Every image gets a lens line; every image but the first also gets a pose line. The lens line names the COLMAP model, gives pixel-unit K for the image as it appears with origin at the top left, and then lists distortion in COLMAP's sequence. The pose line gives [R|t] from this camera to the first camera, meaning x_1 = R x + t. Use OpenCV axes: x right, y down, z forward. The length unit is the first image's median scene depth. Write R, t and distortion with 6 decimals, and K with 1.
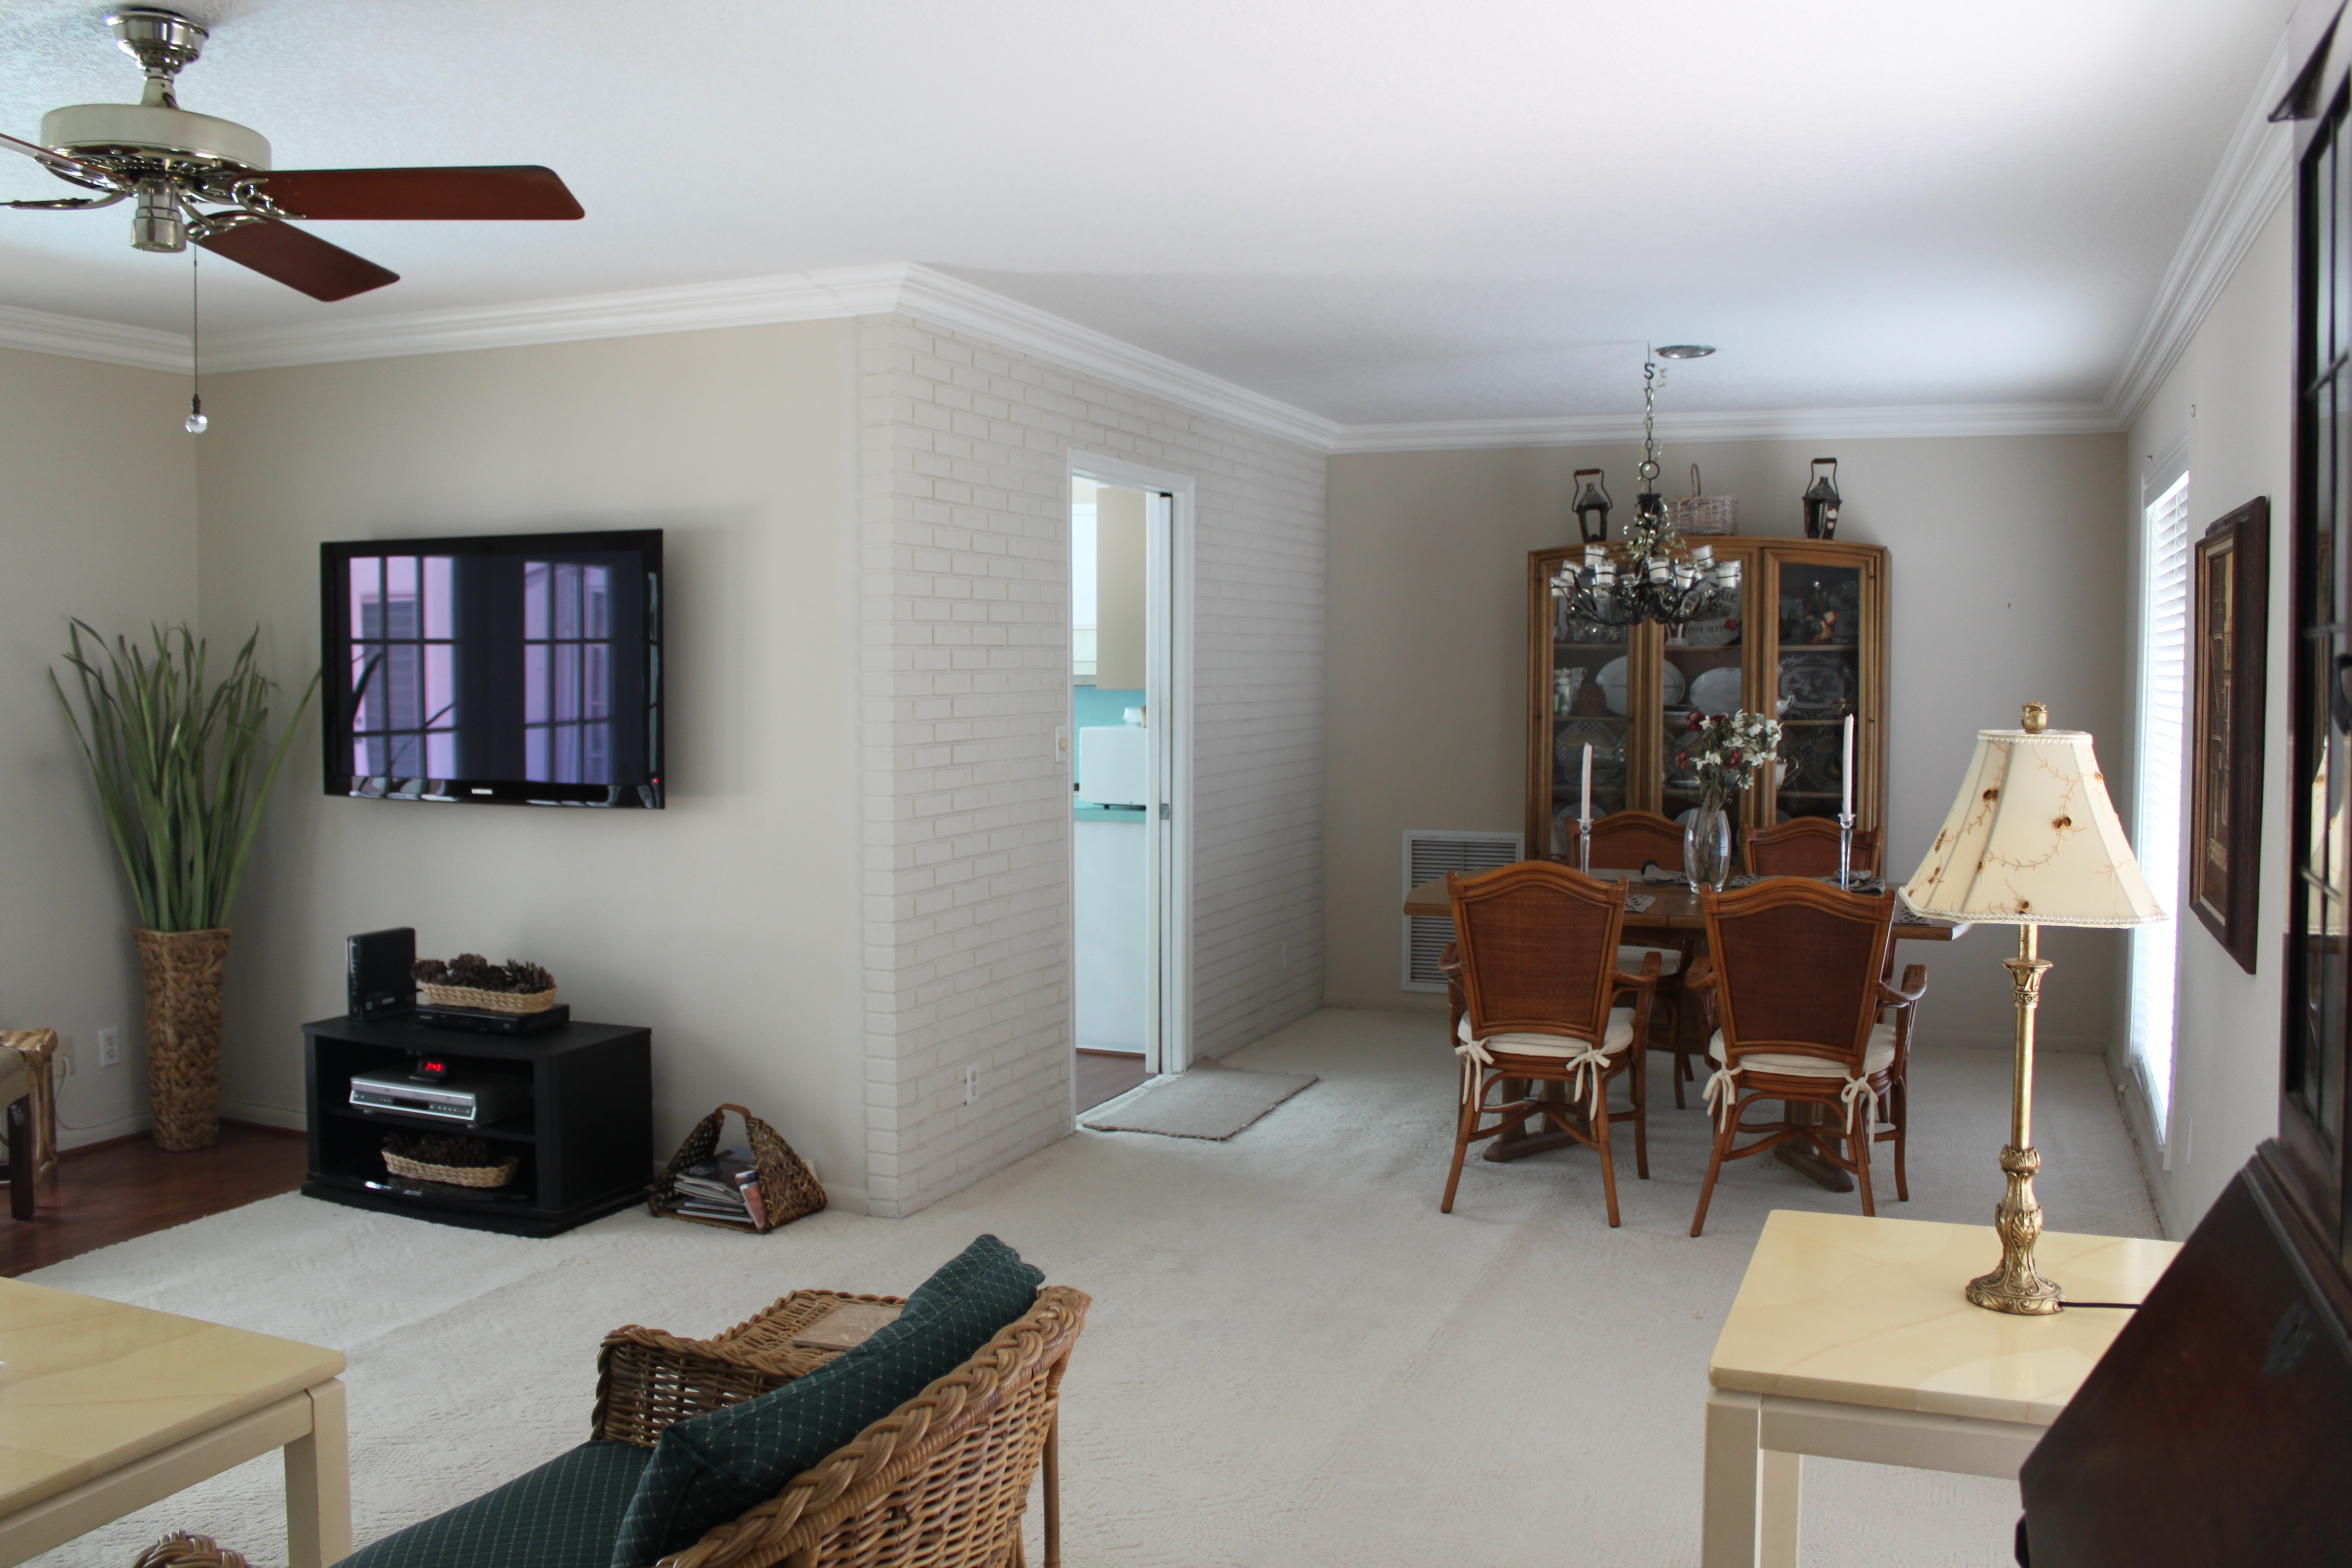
lens RADIAL K [[1977.9, 0, 1176.0], [0, 1977.9, 784.0], [0, 0, 1]] dist [-0.155528, 0.128105]
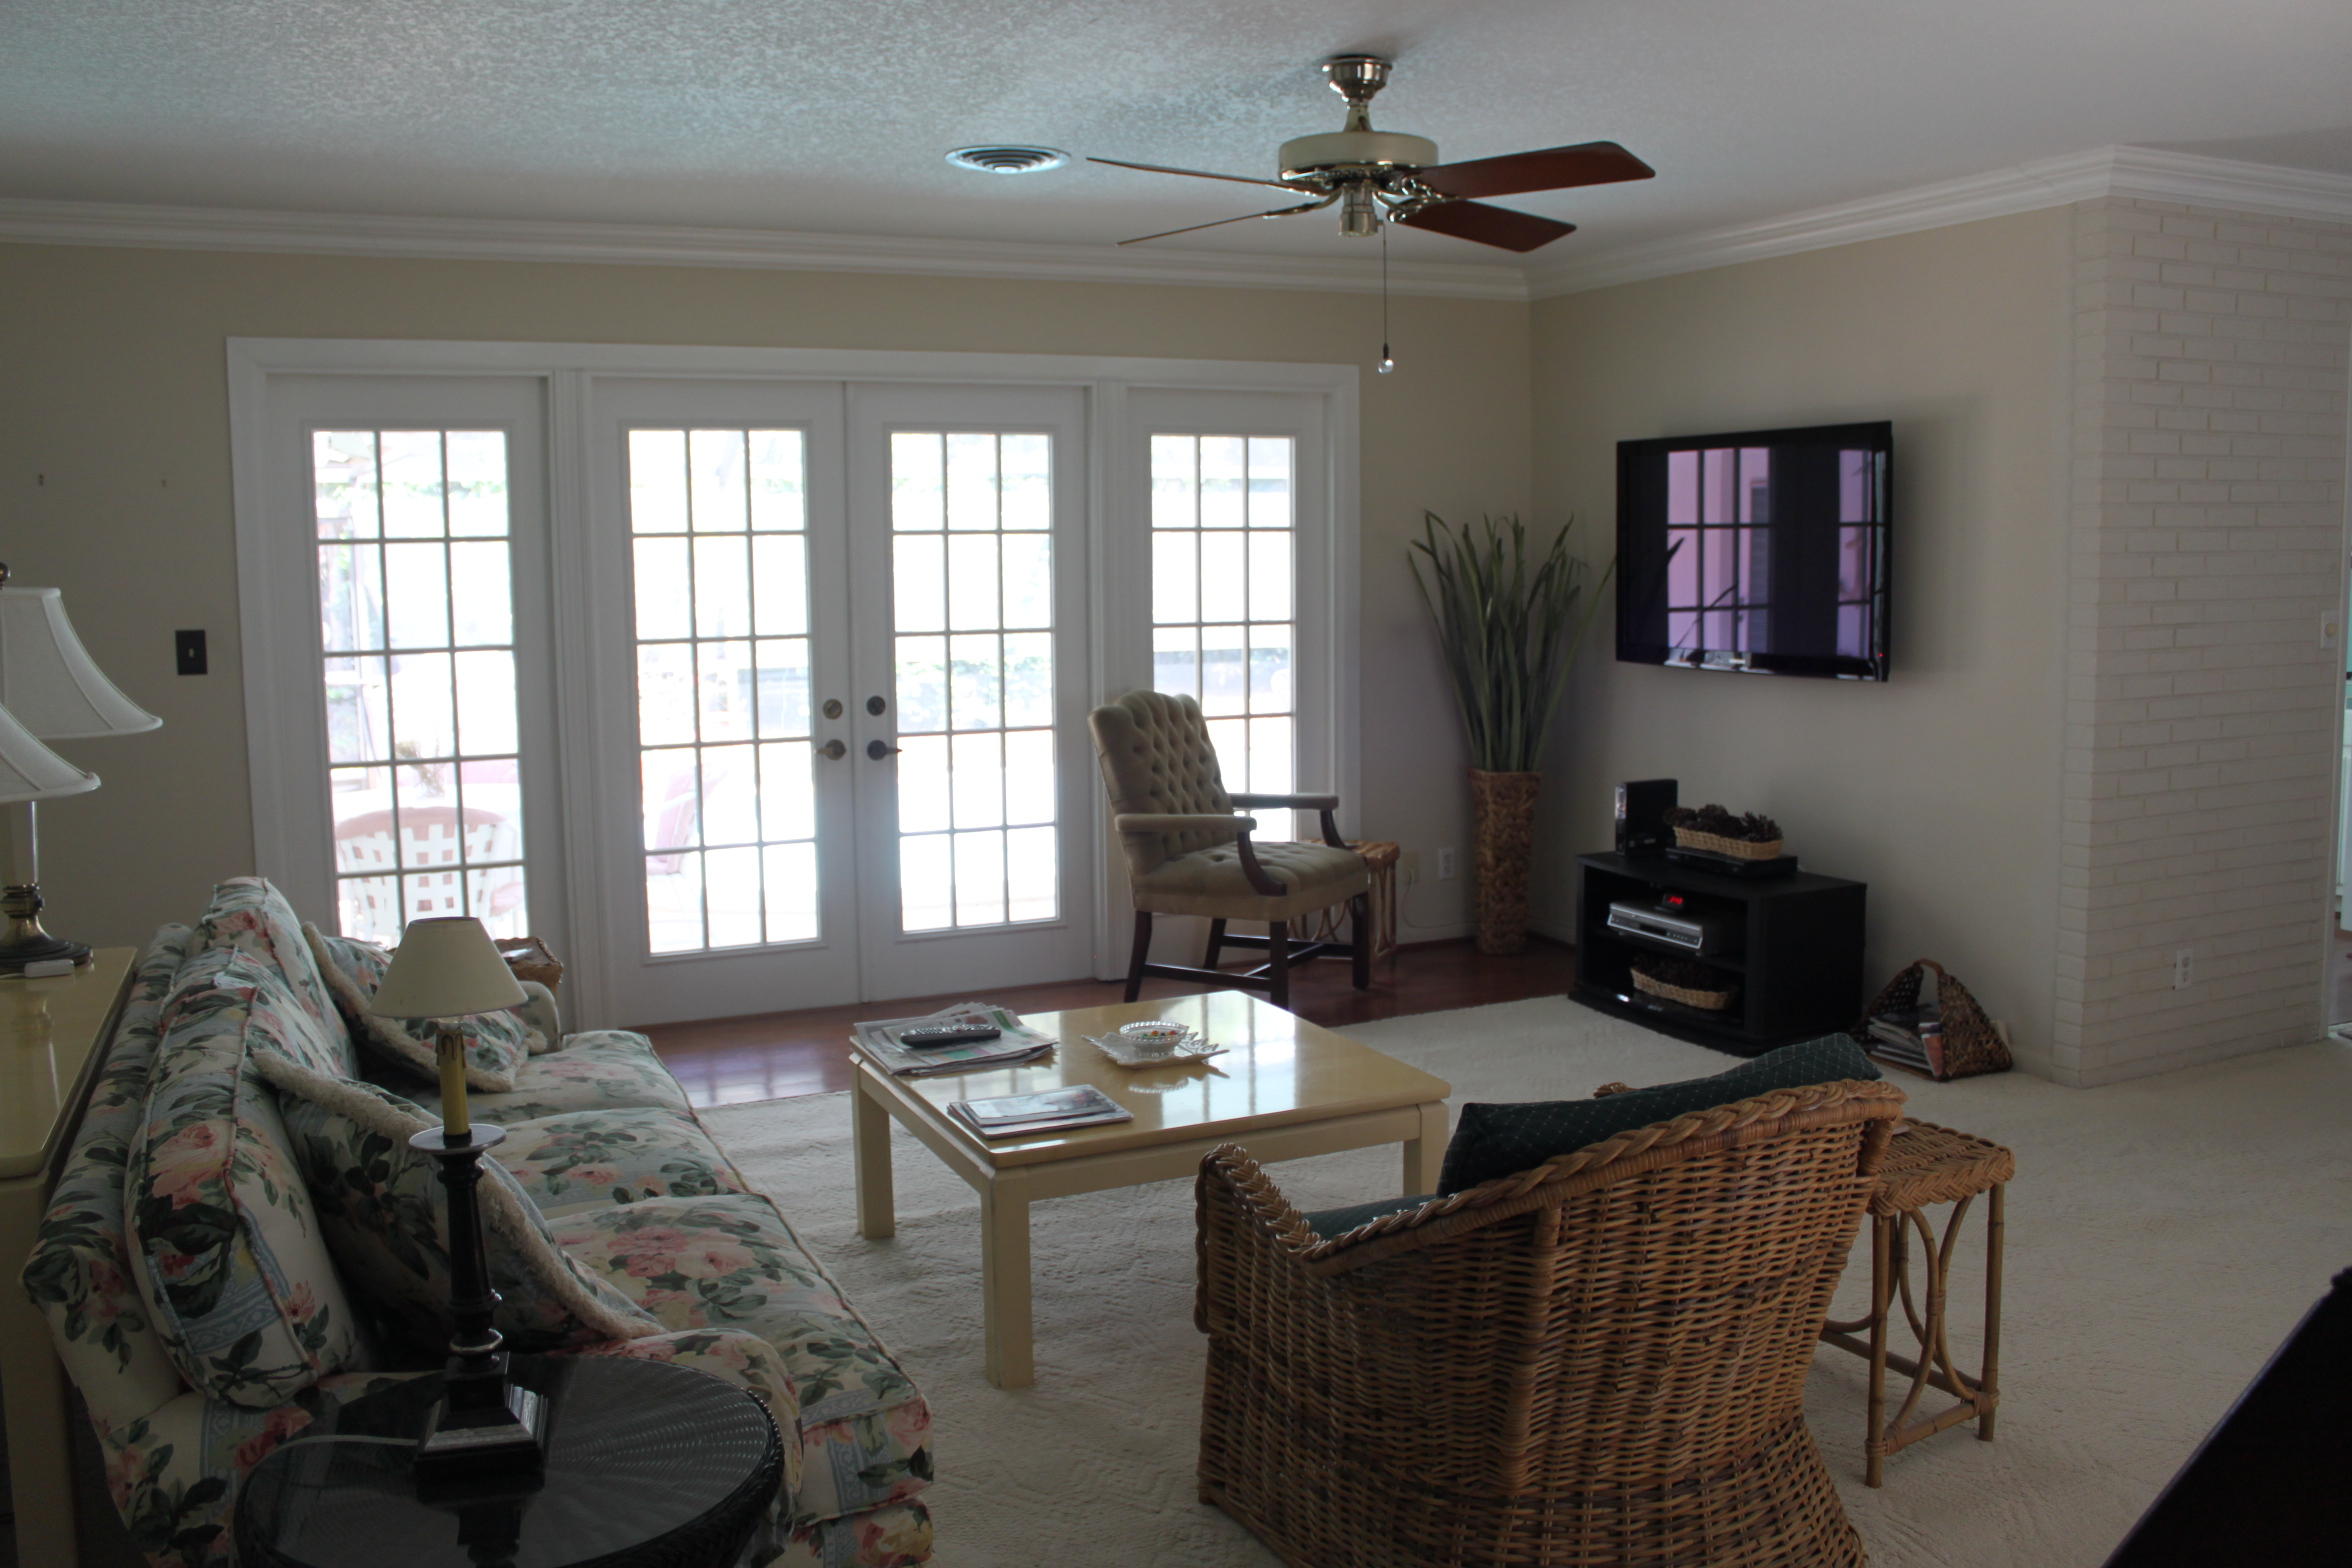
lens RADIAL K [[1977.9, 0, 1176.0], [0, 1977.9, 784.0], [0, 0, 1]] dist [-0.155528, 0.128105]
pose [[0.744889, 0.064214, -0.664091, 0.163057], [-0.023285, 0.997253, 0.070311, 0.002967], [0.666782, -0.036910, 0.744338, -0.059072]]
